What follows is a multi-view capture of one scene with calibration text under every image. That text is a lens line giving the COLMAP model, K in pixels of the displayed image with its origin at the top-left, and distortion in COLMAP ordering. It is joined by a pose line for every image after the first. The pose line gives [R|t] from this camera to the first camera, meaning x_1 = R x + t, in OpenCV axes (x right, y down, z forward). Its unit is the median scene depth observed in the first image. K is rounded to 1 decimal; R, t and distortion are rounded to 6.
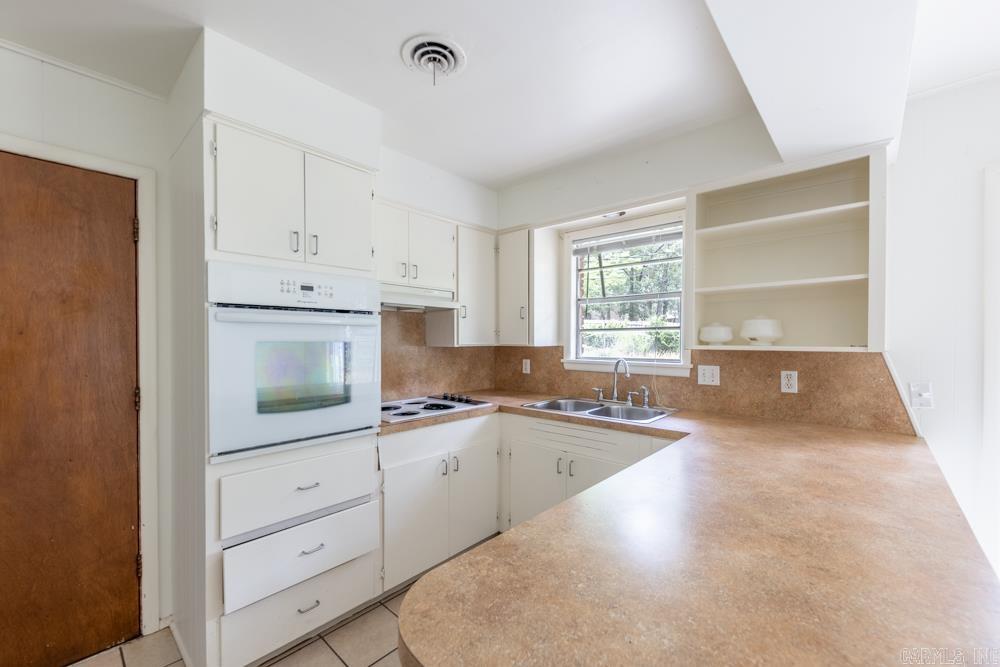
lens RADIAL K [[404.6, 0, 499.5], [0, 404.6, 341.6], [0, 0, 1]] dist [0.002145, -0.000199]
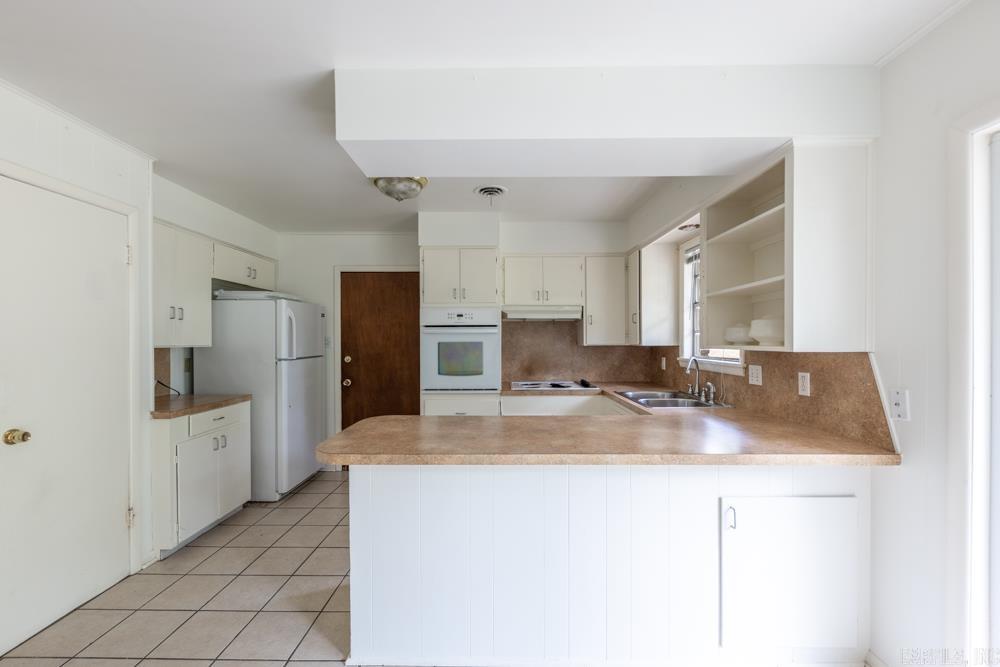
lens RADIAL K [[404.6, 0, 499.5], [0, 404.6, 341.6], [0, 0, 1]] dist [0.002145, -0.000199]
pose [[0.663117, -0.001258, -0.748514, 0.832802], [0.000306, 0.999999, -0.001409, 0.001030], [0.748515, 0.000705, 0.663117, -0.140960]]
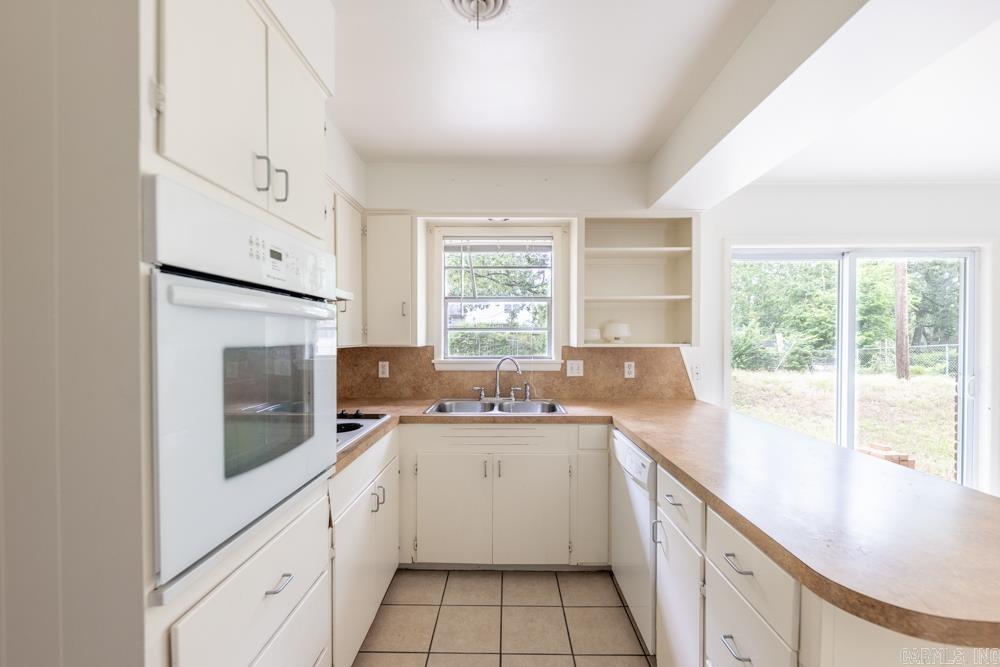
lens RADIAL K [[404.6, 0, 499.5], [0, 404.6, 341.6], [0, 0, 1]] dist [0.002145, -0.000199]
pose [[0.753047, -0.006684, 0.657932, -0.440289], [0.005113, 0.999978, 0.004306, -0.003180], [-0.657946, 0.000122, 0.753065, 0.232770]]
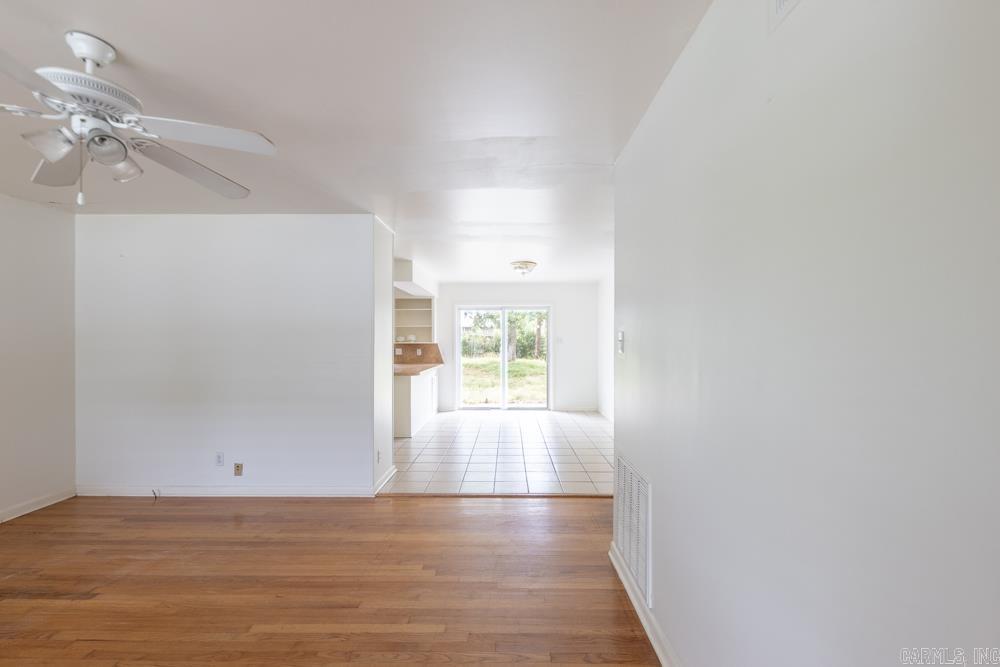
lens RADIAL K [[414.2, 0, 501.1], [0, 414.2, 340.5], [0, 0, 1]] dist [0.000959, -0.000823]
pose [[0.751590, -0.004530, 0.659615, -1.032489], [0.008197, 0.999963, -0.002472, 0.008344], [-0.659580, 0.007265, 0.751599, -1.994114]]
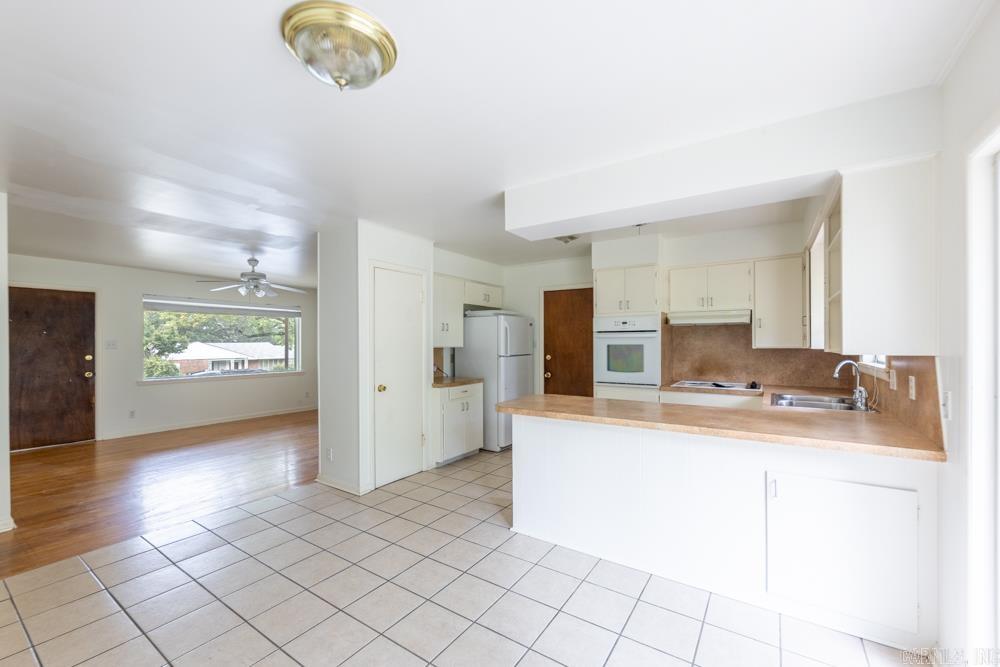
lens RADIAL K [[404.6, 0, 499.5], [0, 404.6, 341.6], [0, 0, 1]] dist [0.002145, -0.000199]
pose [[0.144985, -0.005352, -0.989419, 1.324720], [-0.001931, 0.999982, -0.005692, -0.001514], [0.989432, 0.002736, 0.144972, -0.084941]]
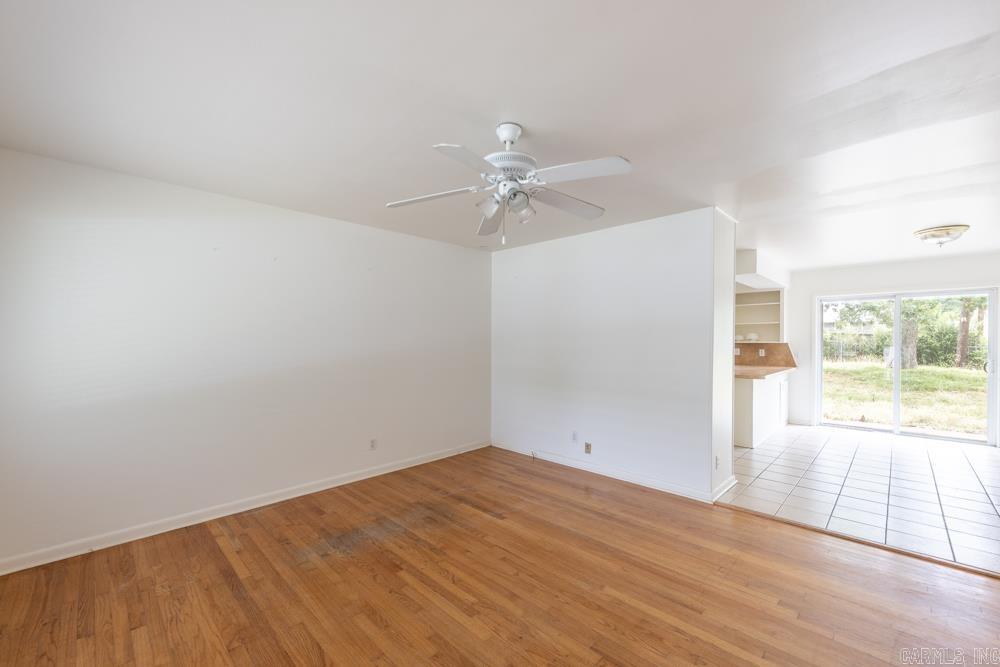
lens RADIAL K [[404.6, 0, 499.5], [0, 404.6, 341.6], [0, 0, 1]] dist [0.002145, -0.000199]
pose [[0.999191, -0.001729, -0.040186, -1.067307], [0.001726, 0.999999, -0.000103, 0.006910], [0.040186, 0.000033, 0.999192, -1.982955]]
